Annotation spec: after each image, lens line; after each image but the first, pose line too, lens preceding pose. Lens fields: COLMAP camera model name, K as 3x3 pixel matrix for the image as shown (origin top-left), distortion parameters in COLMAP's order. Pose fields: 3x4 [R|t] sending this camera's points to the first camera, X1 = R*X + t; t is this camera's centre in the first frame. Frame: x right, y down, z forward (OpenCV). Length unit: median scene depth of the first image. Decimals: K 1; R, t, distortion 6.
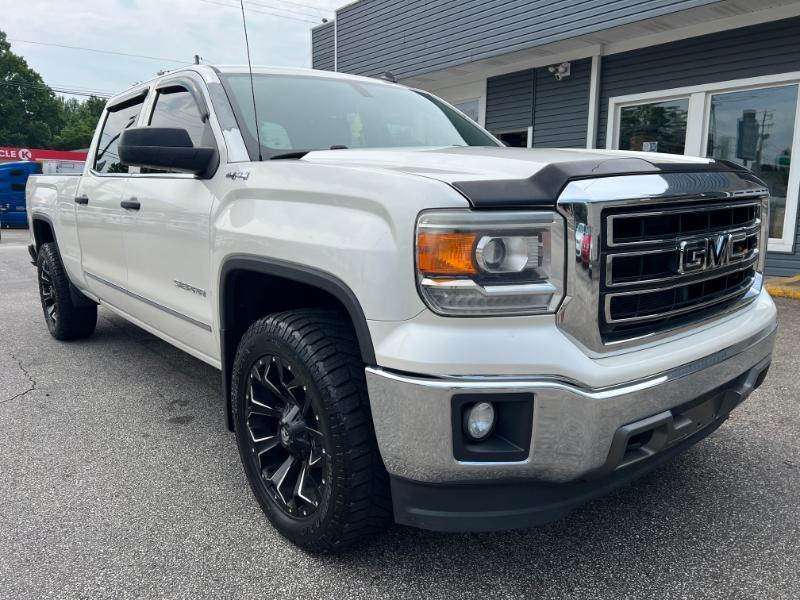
lens RADIAL K [[609.7, 0, 393.8], [0, 609.7, 303.5], [0, 0, 1]] dist [0.051200, -0.057434]
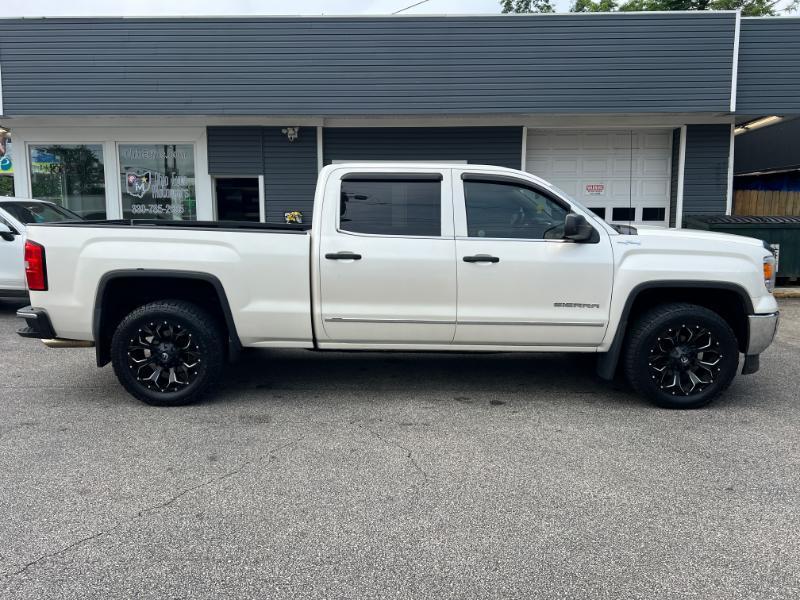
lens RADIAL K [[609.7, 0, 404.3], [0, 609.7, 307.2], [0, 0, 1]] dist [0.051200, -0.057434]
pose [[0.629663, -0.103391, 0.769957, -1.596291], [0.131108, 0.991031, 0.025858, -0.104297], [-0.765725, 0.084666, 0.637571, 0.221745]]
